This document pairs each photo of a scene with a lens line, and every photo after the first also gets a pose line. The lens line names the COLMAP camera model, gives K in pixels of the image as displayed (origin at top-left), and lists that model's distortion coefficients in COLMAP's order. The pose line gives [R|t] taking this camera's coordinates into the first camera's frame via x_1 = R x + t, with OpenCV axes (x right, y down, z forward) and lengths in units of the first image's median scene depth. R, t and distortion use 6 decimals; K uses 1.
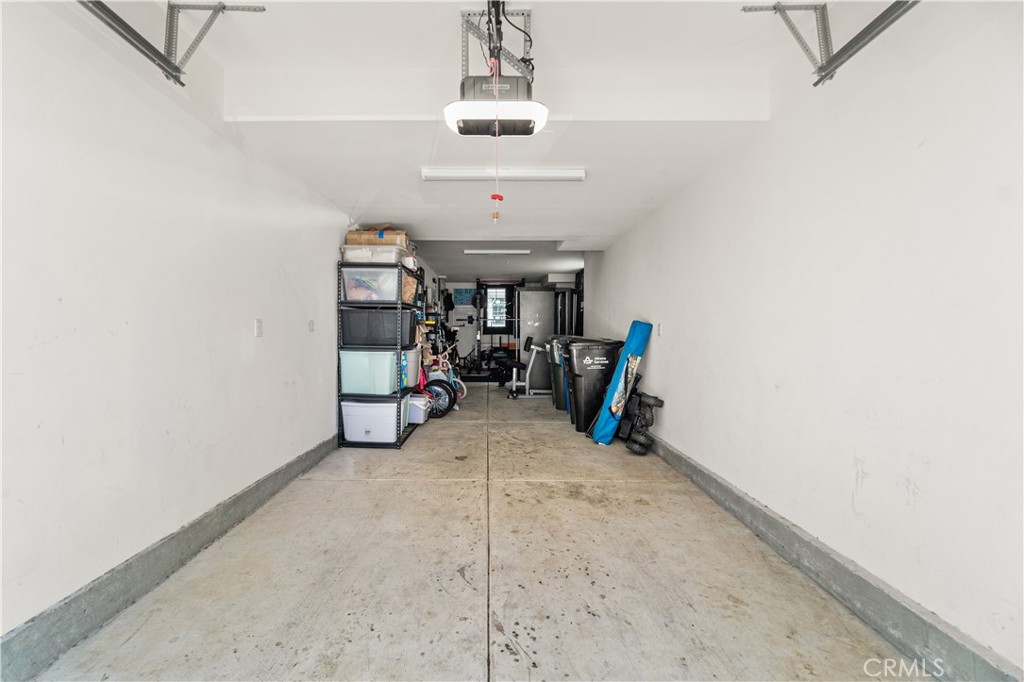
lens RADIAL K [[442.7, 0, 513.5], [0, 442.7, 339.1], [0, 0, 1]] dist [-0.003763, 0.003226]
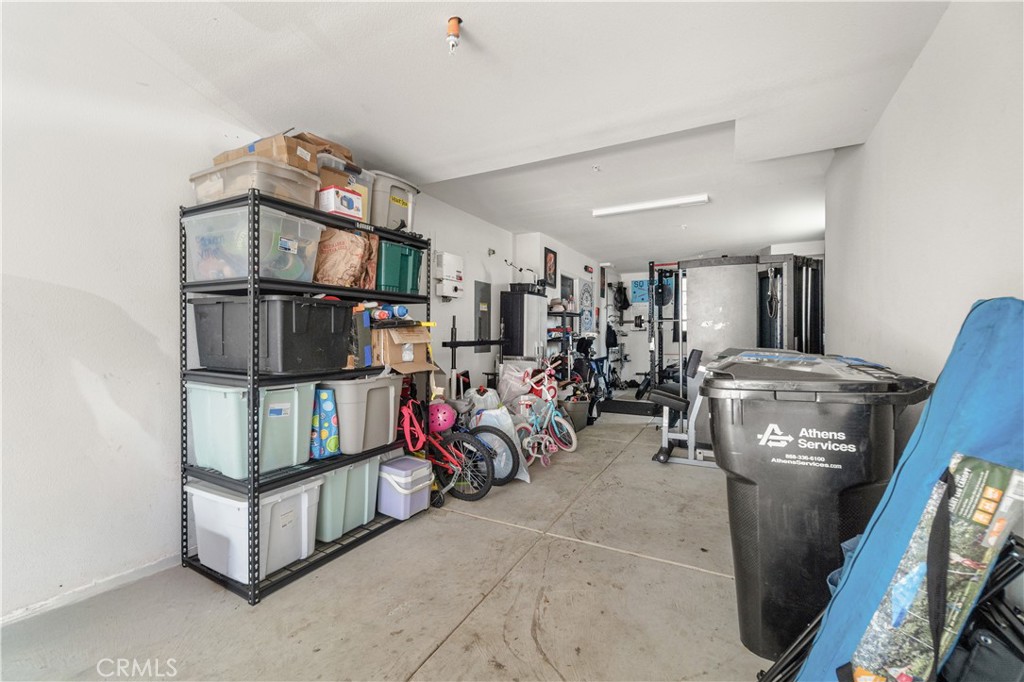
lens RADIAL K [[442.7, 0, 503.7], [0, 442.7, 337.6], [0, 0, 1]] dist [-0.003763, 0.003226]
pose [[0.860204, -0.000241, -0.509950, 0.163020], [-0.007173, 0.999895, -0.012572, -0.016726], [0.509900, 0.014472, 0.860112, 0.629146]]
